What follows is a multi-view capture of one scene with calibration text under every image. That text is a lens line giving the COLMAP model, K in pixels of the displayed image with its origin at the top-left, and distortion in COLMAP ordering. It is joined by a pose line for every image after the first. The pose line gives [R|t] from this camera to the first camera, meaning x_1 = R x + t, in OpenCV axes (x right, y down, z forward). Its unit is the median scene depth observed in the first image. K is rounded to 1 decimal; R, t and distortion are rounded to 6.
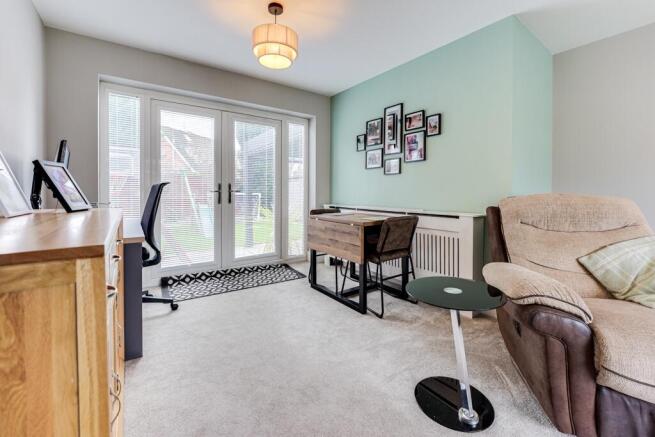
lens RADIAL K [[283.6, 0, 334.7], [0, 283.6, 195.7], [0, 0, 1]] dist [0.000124, 0.000180]
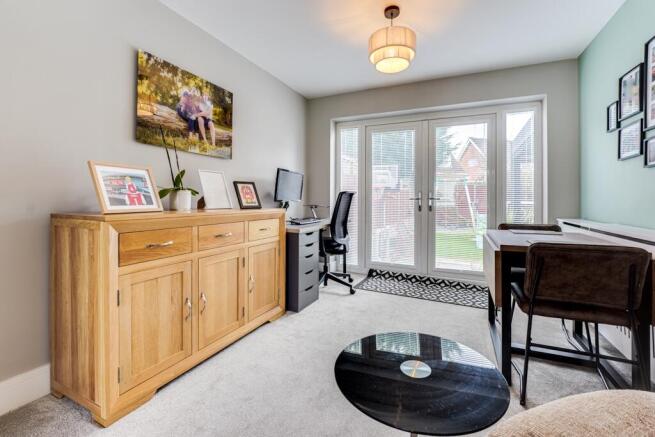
lens RADIAL K [[283.6, 0, 334.7], [0, 283.6, 195.7], [0, 0, 1]] dist [0.000124, 0.000180]
pose [[0.489029, -0.008635, -0.872225, 0.357089], [-0.019706, 0.999586, -0.020945, 0.000749], [0.872045, 0.027430, 0.488657, 0.234983]]
